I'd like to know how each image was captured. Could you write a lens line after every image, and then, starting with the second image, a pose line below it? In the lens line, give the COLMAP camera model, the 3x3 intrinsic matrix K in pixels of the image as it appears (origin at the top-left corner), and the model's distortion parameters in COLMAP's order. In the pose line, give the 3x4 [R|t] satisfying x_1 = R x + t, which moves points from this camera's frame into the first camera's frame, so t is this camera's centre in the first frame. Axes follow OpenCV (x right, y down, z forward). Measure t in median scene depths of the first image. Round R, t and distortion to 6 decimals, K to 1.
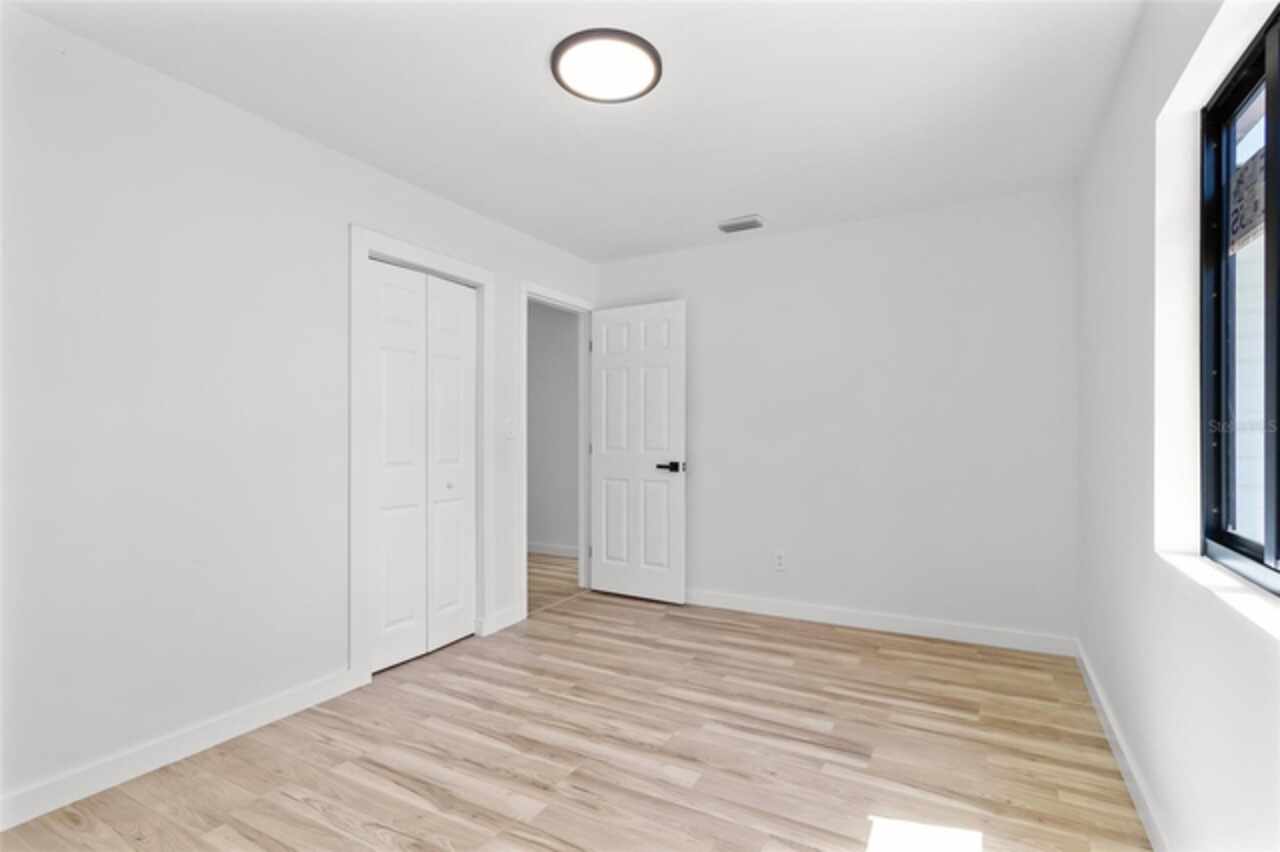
lens RADIAL K [[597.3, 0, 642.8], [0, 597.3, 430.5], [0, 0, 1]] dist [-0.004776, -0.000479]
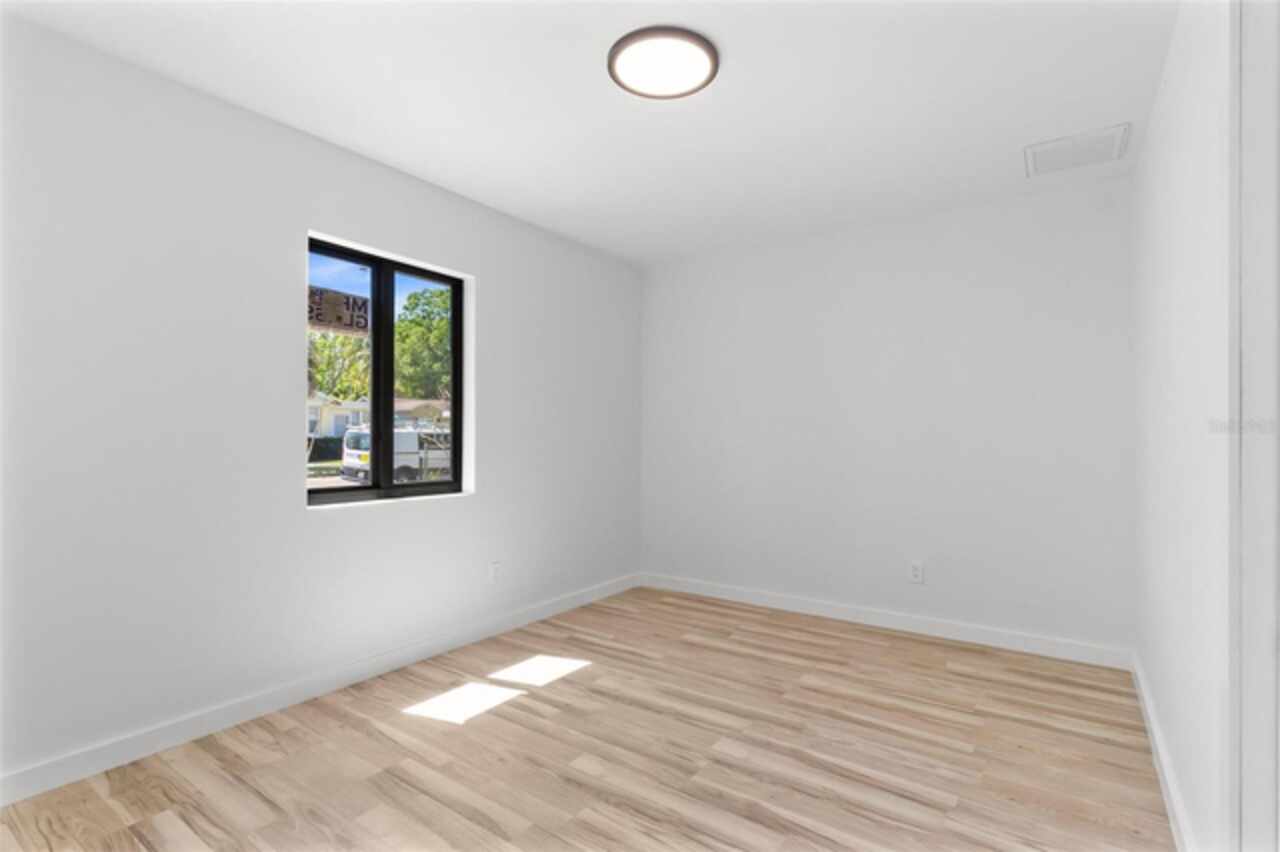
lens RADIAL K [[597.3, 0, 639.2], [0, 597.3, 432.6], [0, 0, 1]] dist [-0.004776, -0.000479]
pose [[-0.993246, -0.004805, 0.115931, -0.138228], [-0.006523, 0.999874, -0.014449, 0.016926], [-0.115847, -0.015108, -0.993152, 2.004774]]
